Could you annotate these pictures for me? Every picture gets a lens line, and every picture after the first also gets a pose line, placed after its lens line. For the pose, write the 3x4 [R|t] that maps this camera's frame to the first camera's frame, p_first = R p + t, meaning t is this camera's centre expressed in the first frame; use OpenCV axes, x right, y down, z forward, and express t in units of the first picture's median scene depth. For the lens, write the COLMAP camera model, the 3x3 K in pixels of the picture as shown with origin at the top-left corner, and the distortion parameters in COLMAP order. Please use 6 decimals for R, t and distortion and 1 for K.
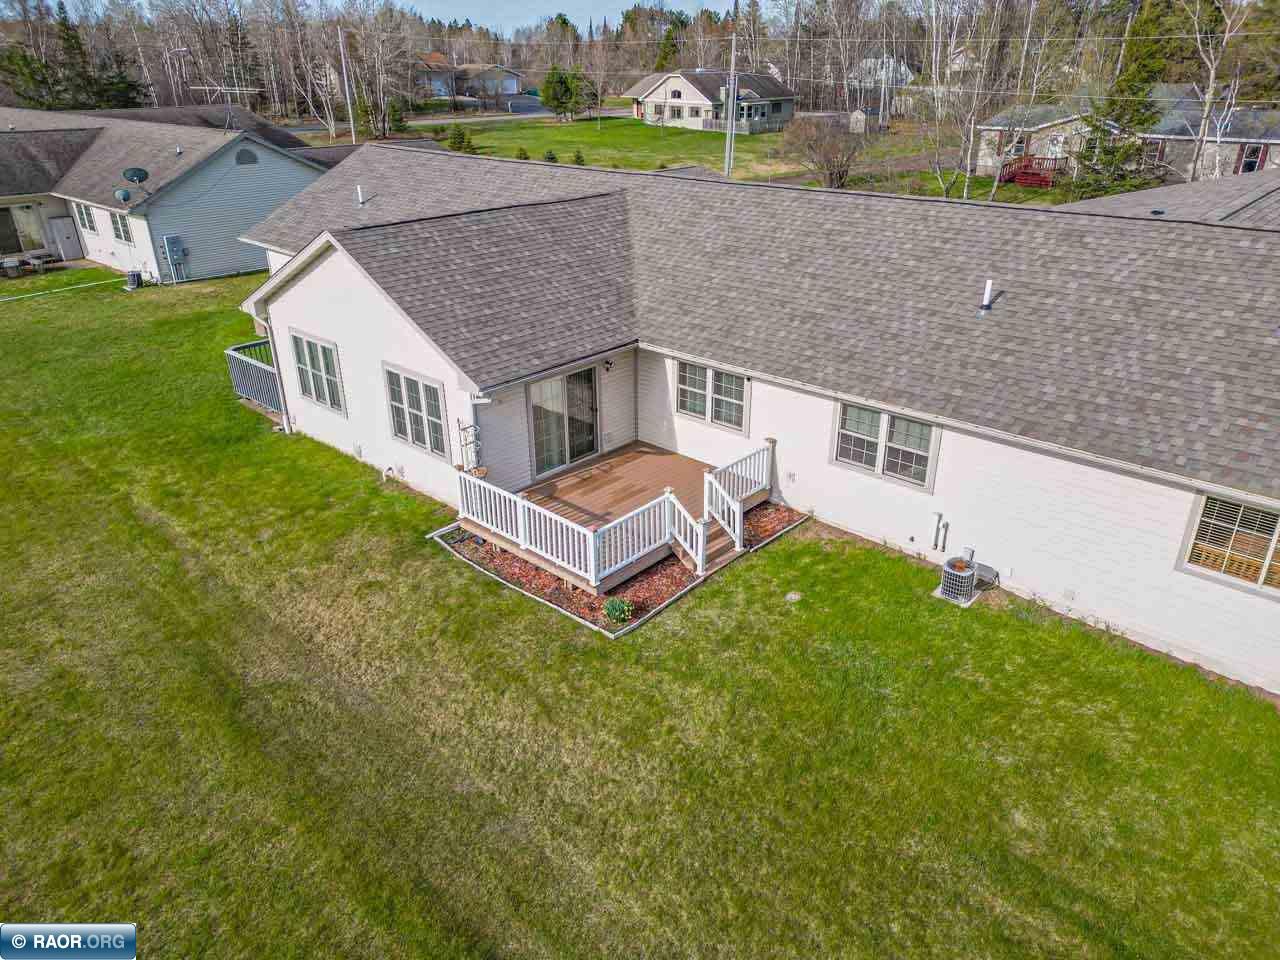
lens RADIAL K [[888.9, 0, 641.1], [0, 888.9, 475.1], [0, 0, 1]] dist [0.074946, -0.067643]
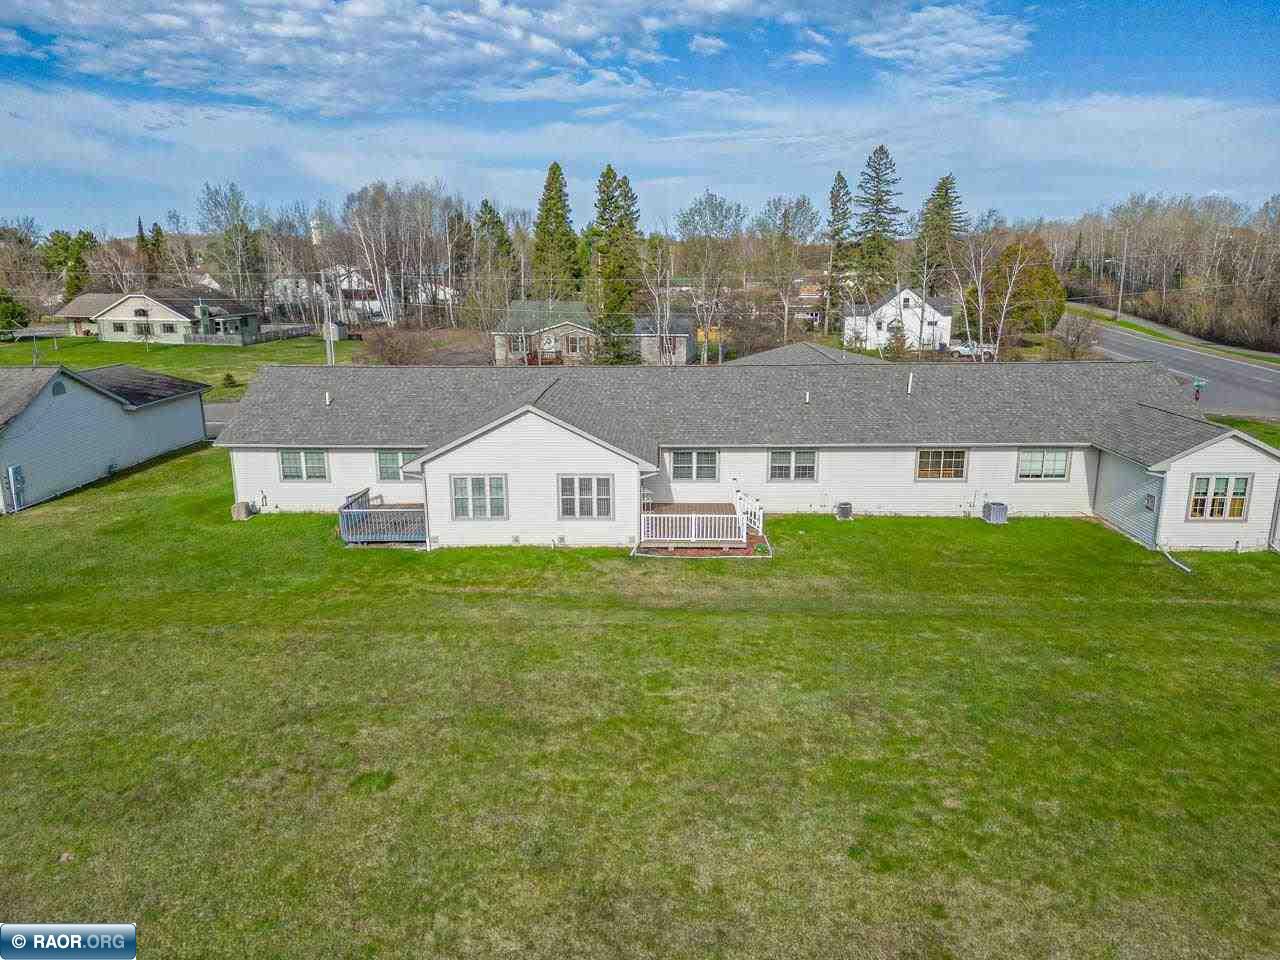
lens RADIAL K [[888.9, 0, 642.5], [0, 888.9, 480.9], [0, 0, 1]] dist [0.074946, -0.067643]
pose [[0.750862, -0.152760, 0.642550, -1.279477], [0.279092, 0.955141, -0.099062, 0.103233], [-0.598594, 0.253712, 0.759813, -0.398595]]
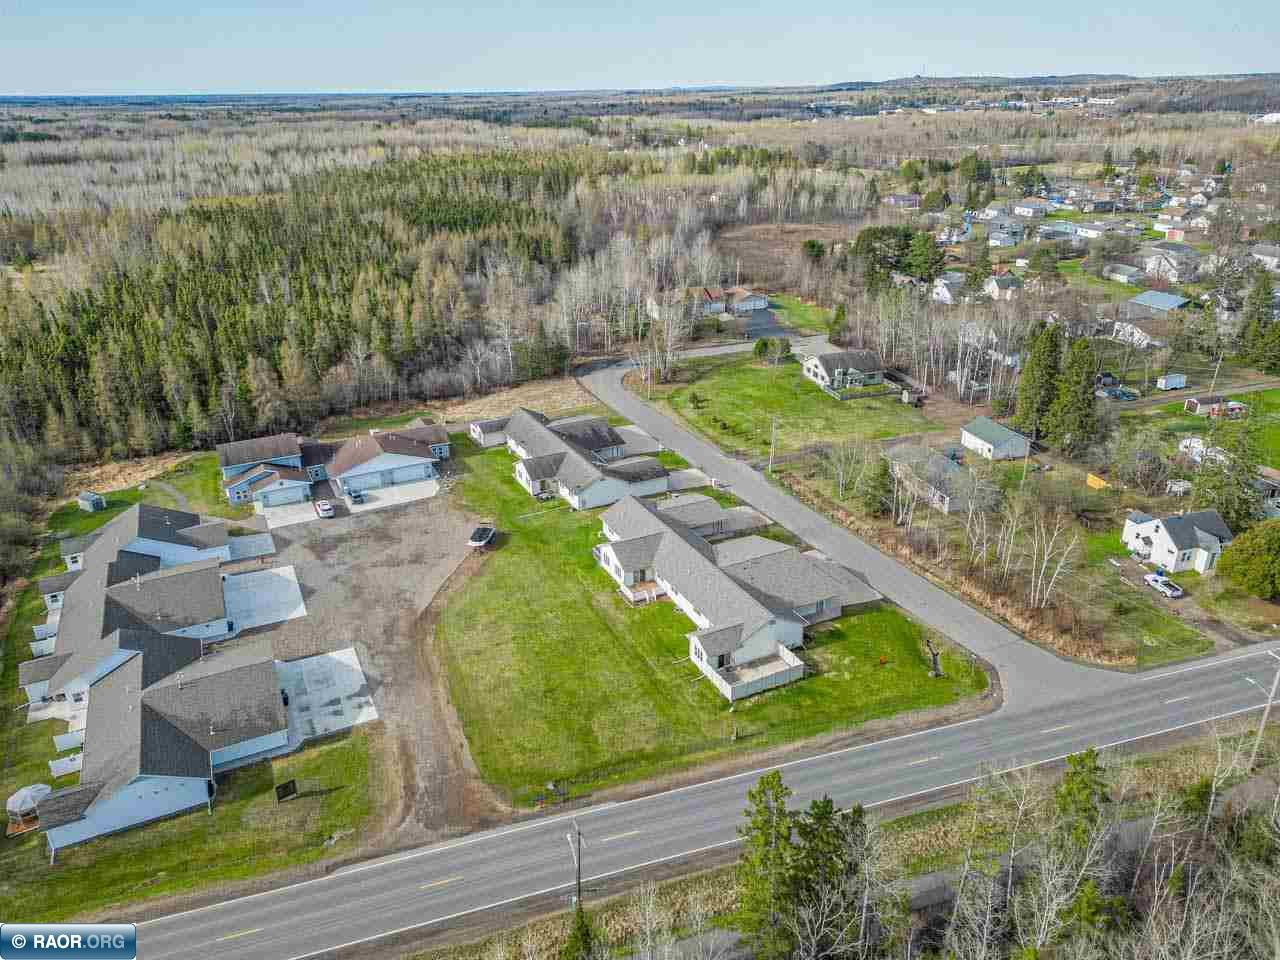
lens RADIAL K [[888.9, 0, 637.9], [0, 888.9, 479.0], [0, 0, 1]] dist [0.074946, -0.067643]
pose [[0.934052, 0.143700, -0.326951, 1.978482], [-0.149151, 0.988778, 0.008478, -0.835252], [0.324500, 0.040846, 0.945003, -5.315300]]
